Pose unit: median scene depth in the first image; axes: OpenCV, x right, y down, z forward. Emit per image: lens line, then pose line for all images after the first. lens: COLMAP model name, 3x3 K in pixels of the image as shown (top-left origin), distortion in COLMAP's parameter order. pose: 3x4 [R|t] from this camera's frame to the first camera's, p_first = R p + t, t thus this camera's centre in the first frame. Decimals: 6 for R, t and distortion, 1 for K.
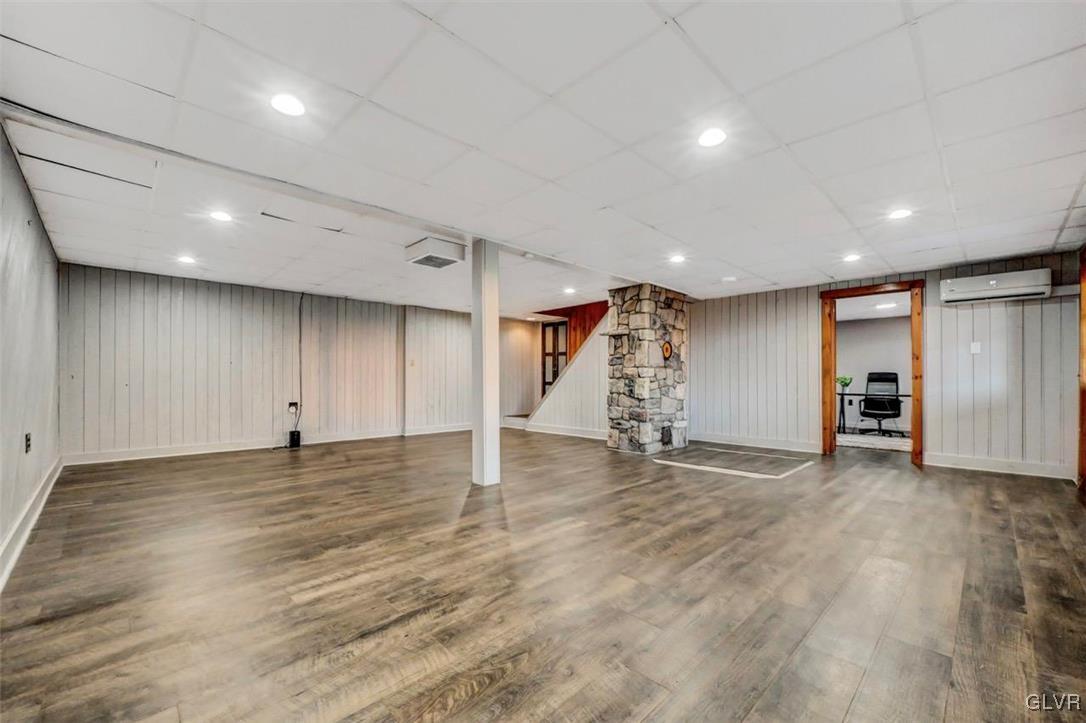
lens RADIAL K [[433.2, 0, 542.0], [0, 433.2, 367.8], [0, 0, 1]] dist [0.000280, 0.000226]
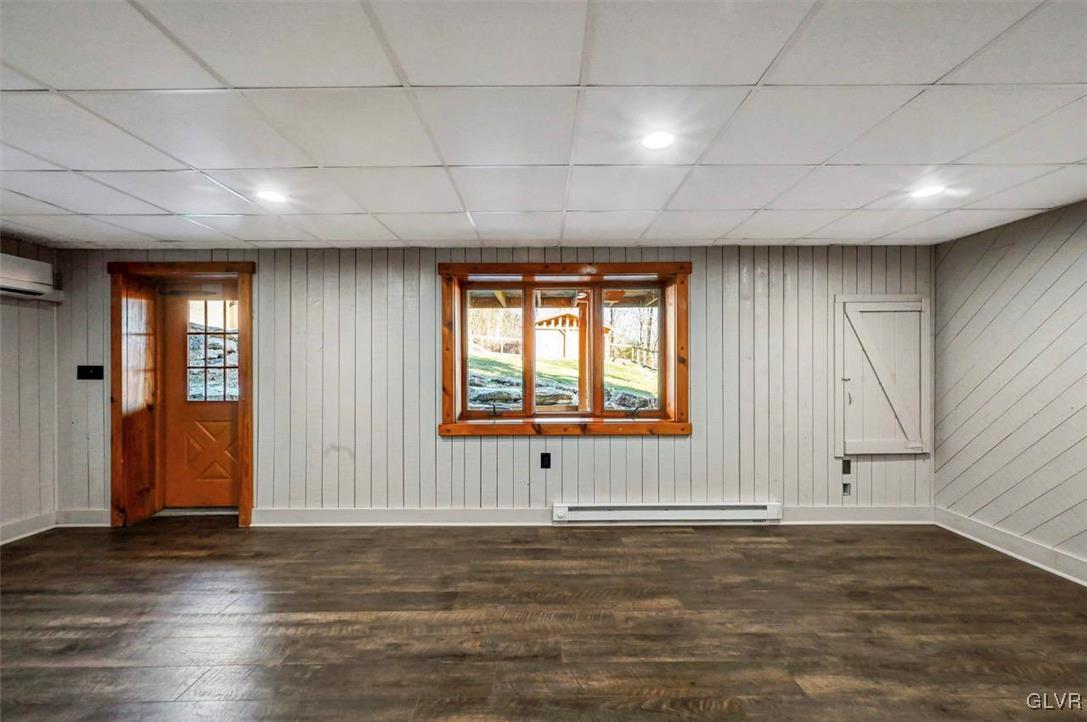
lens RADIAL K [[433.6, 0, 542.5], [0, 433.6, 367.3], [0, 0, 1]] dist [0.000280, 0.000226]
pose [[-0.707494, -0.004078, 0.706708, -0.026085], [-0.020591, 0.999678, -0.014845, -0.080063], [-0.706419, -0.025055, -0.707350, 1.493432]]
